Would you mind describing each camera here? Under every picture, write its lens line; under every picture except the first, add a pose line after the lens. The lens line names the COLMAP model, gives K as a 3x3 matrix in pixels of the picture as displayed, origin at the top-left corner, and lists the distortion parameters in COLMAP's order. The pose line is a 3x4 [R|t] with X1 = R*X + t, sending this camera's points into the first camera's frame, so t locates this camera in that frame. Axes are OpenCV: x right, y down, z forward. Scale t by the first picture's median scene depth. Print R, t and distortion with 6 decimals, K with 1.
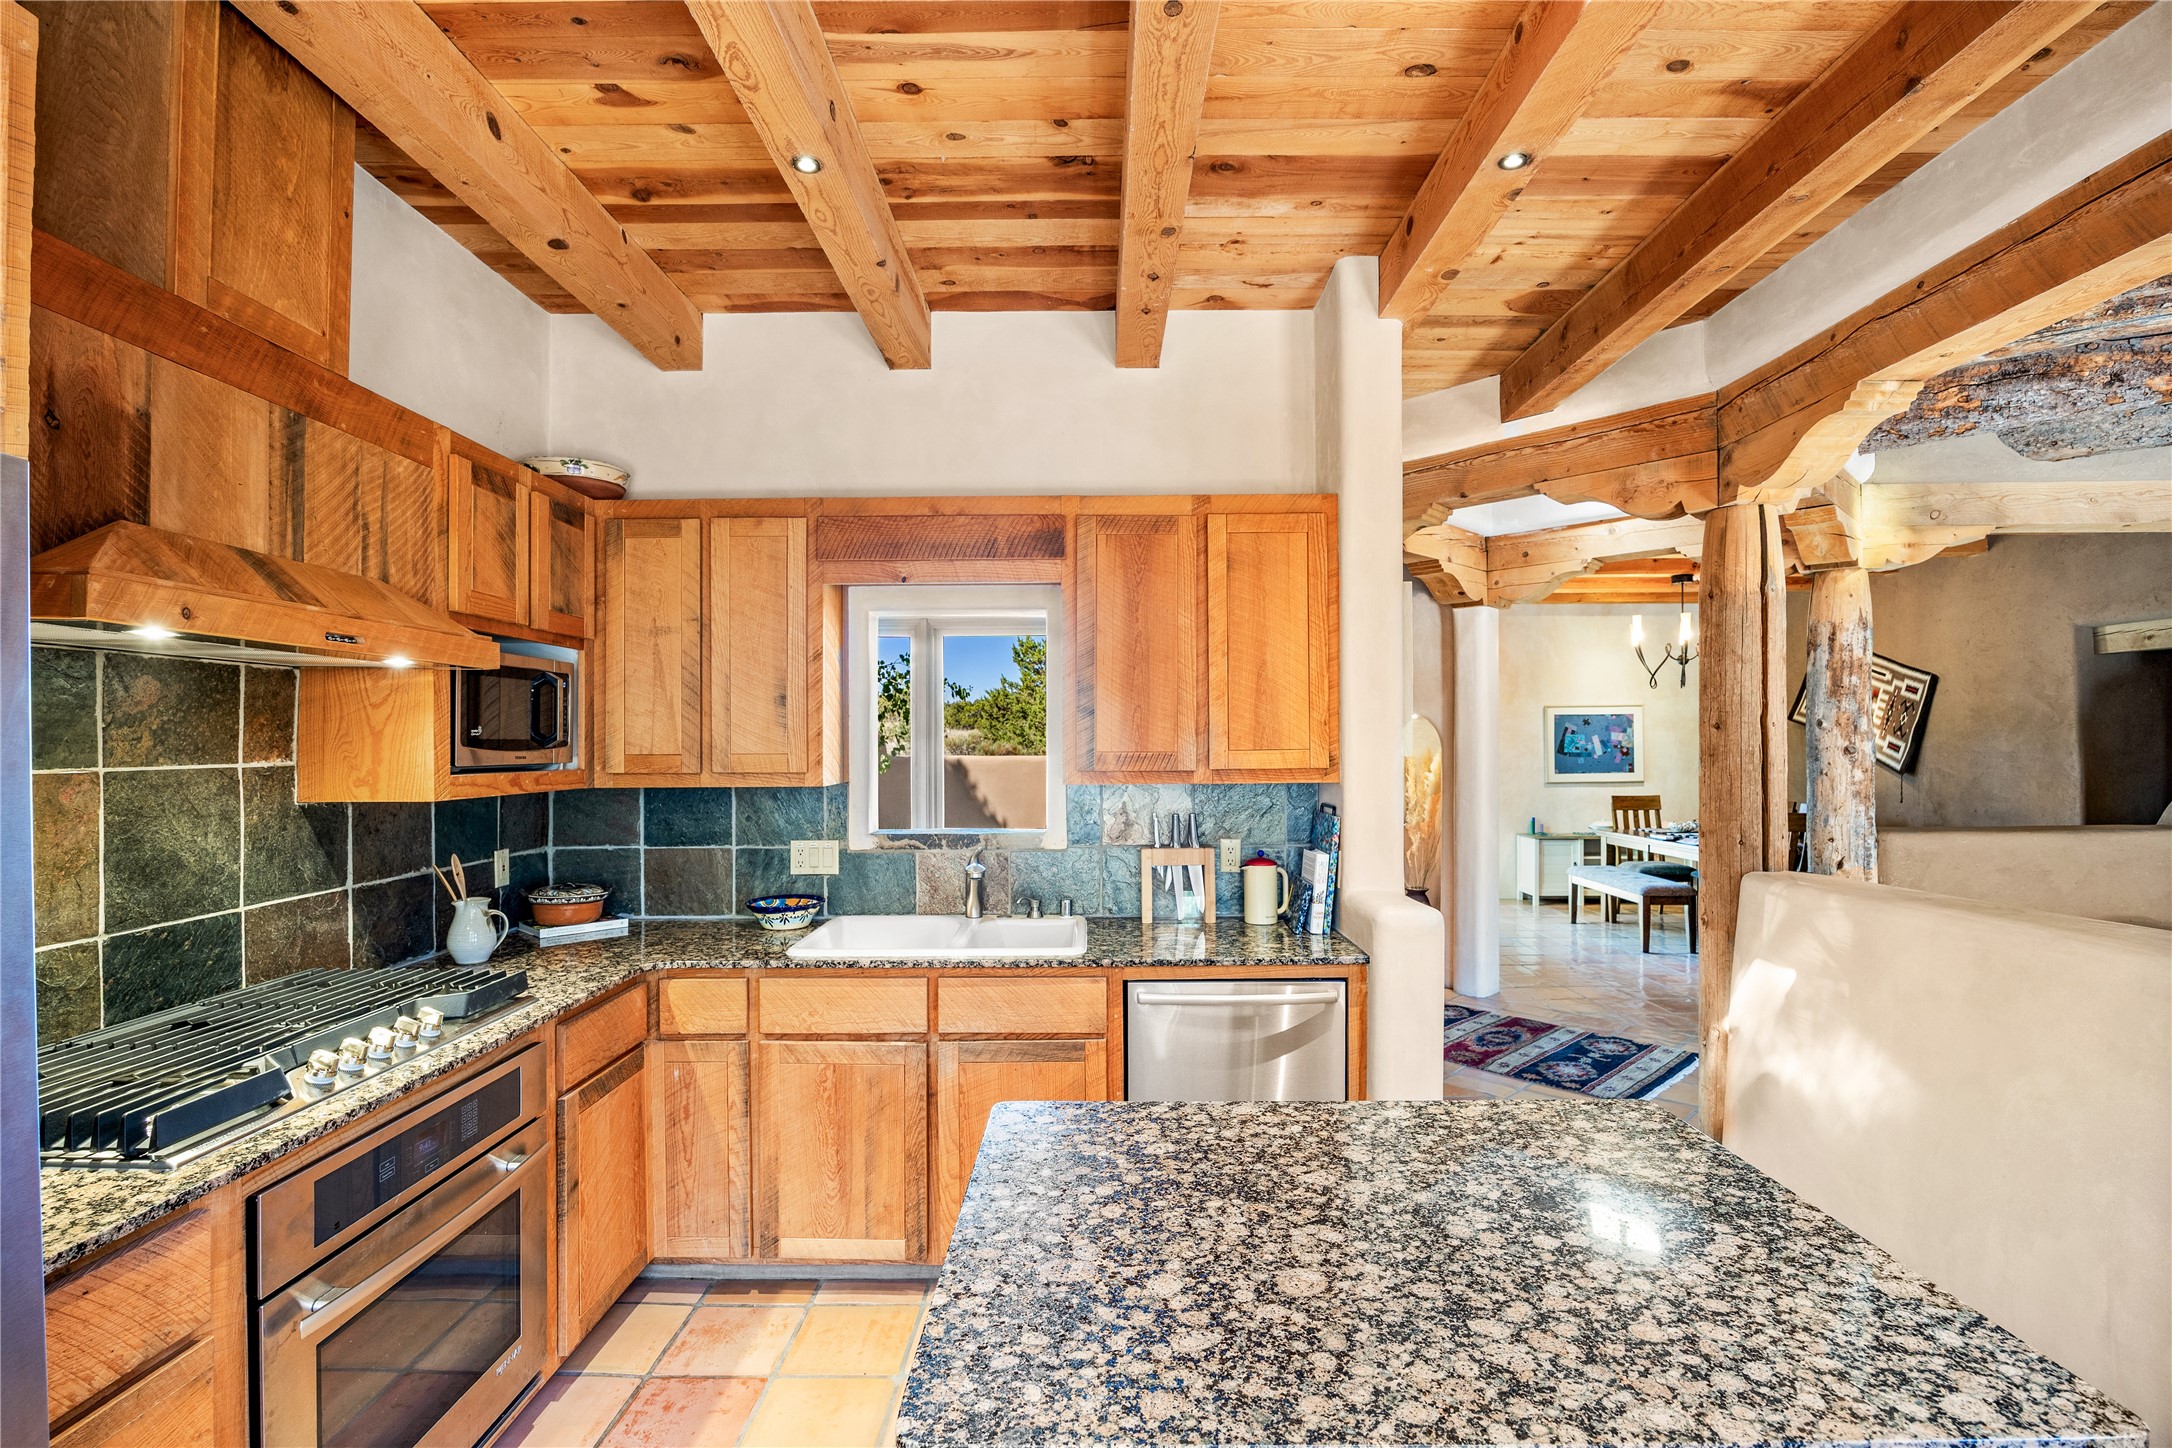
lens RADIAL K [[983.3, 0, 1086.0], [0, 983.3, 724.0], [0, 0, 1]] dist [-0.002354, 0.000319]
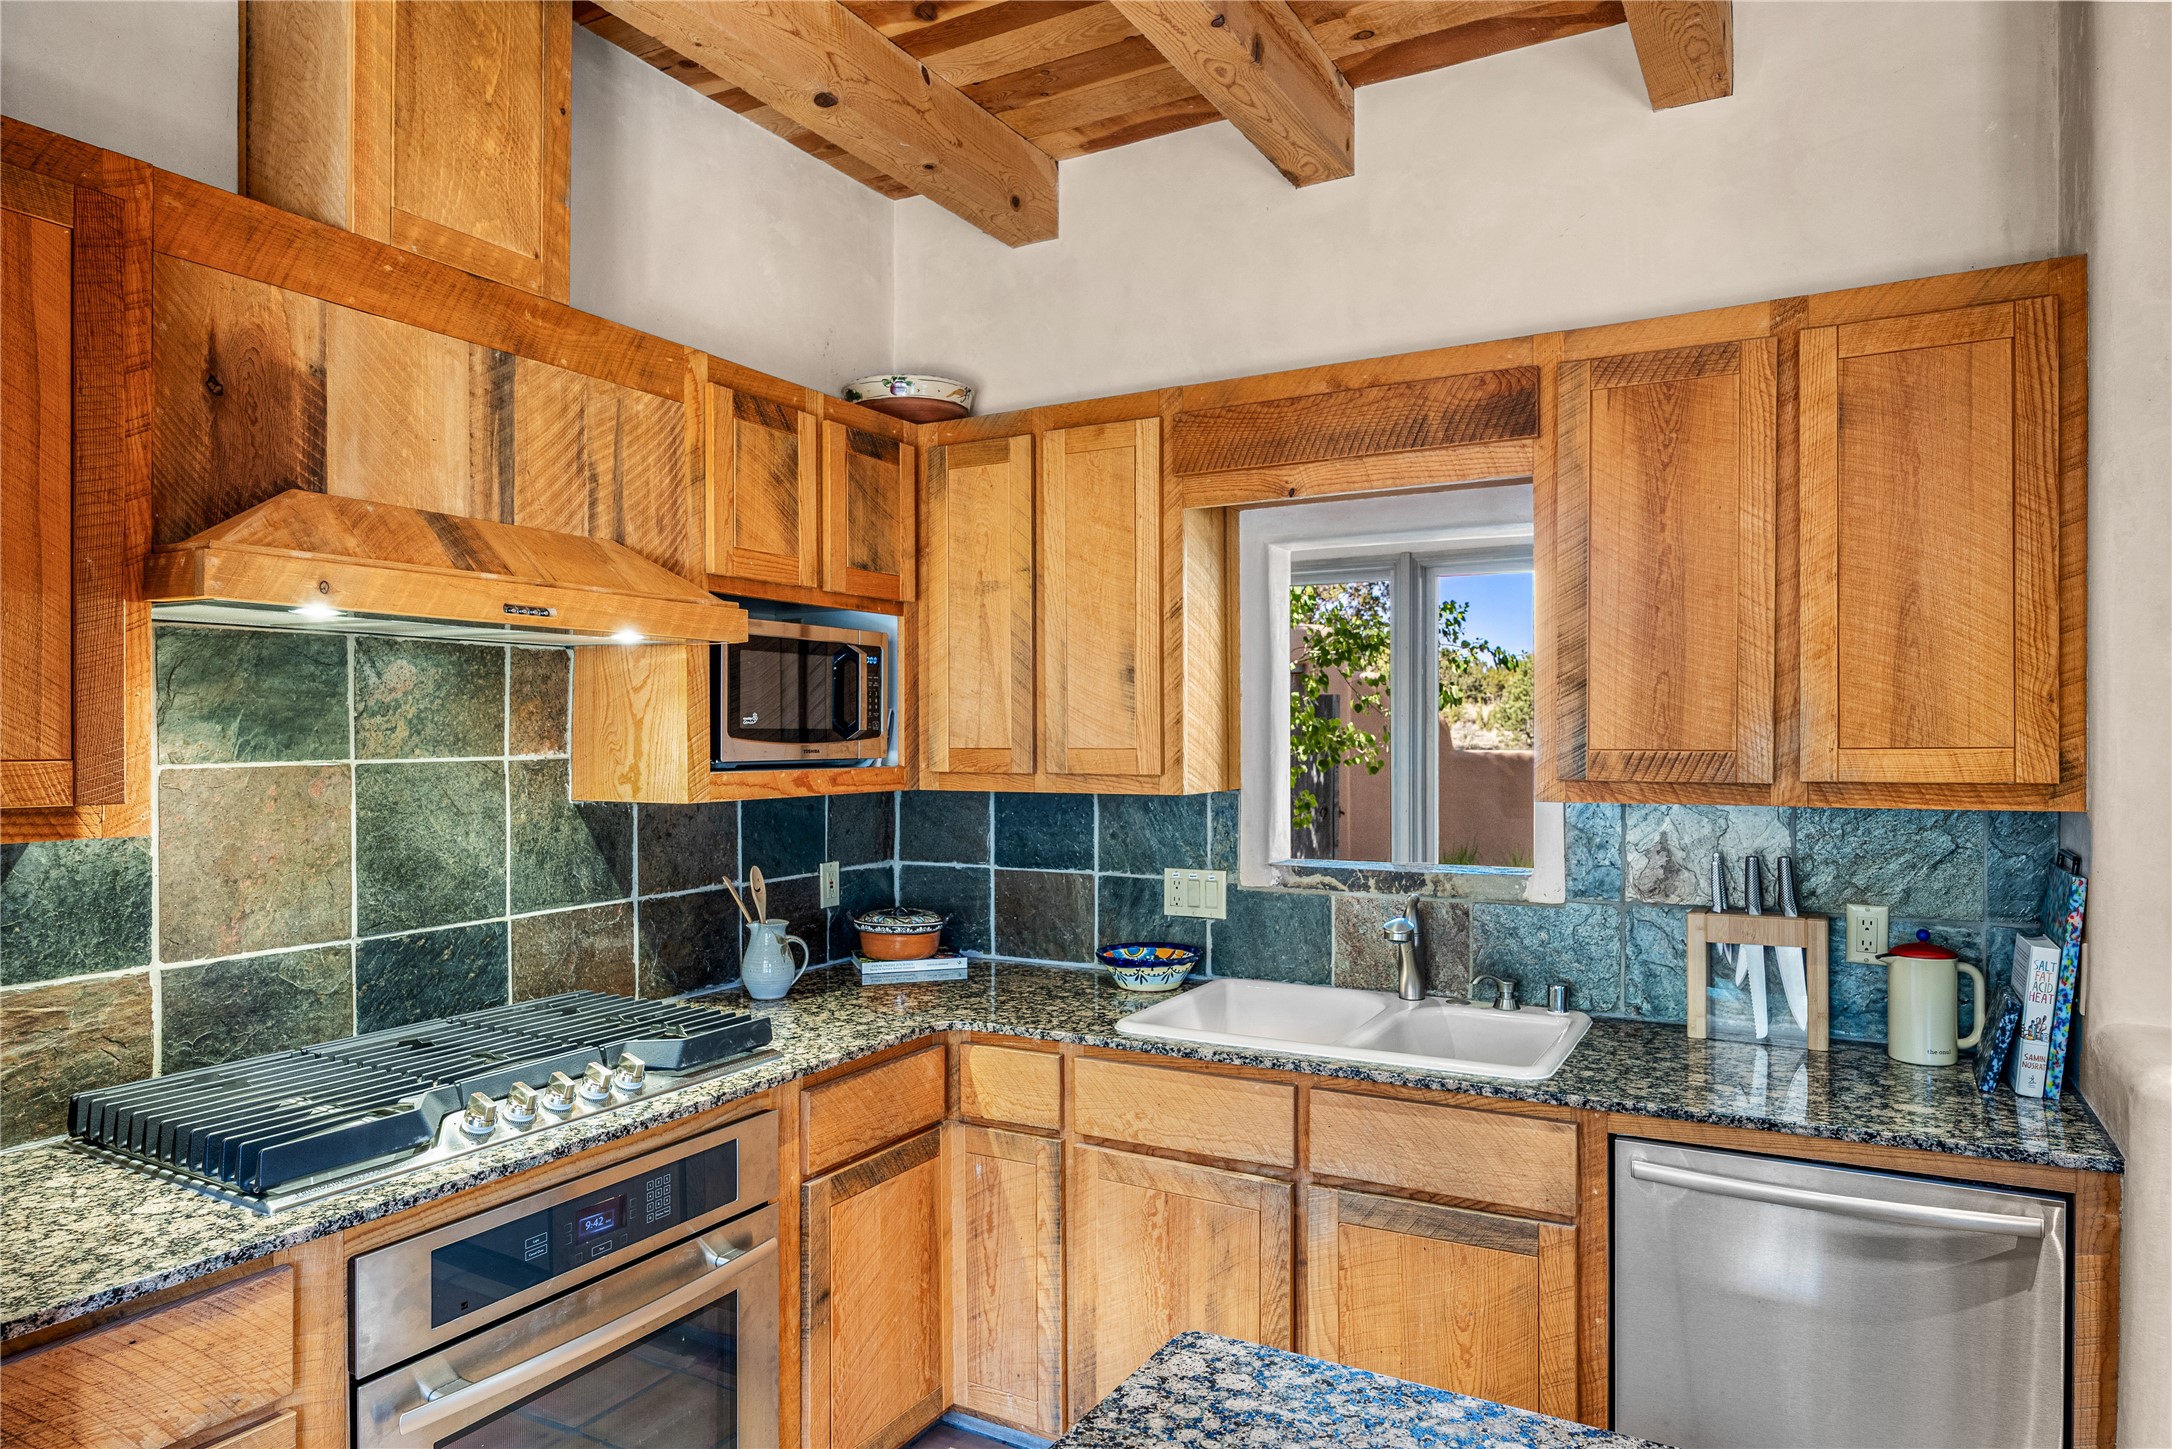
lens RADIAL K [[1315.1, 0, 1089.9], [0, 1315.1, 730.4], [0, 0, 1]] dist [0.002539, -0.000389]
pose [[0.879331, 0.000766, -0.476211, 0.167569], [0.007647, 0.999847, 0.015729, 0.001906], [0.476151, -0.017473, 0.879190, 0.182331]]
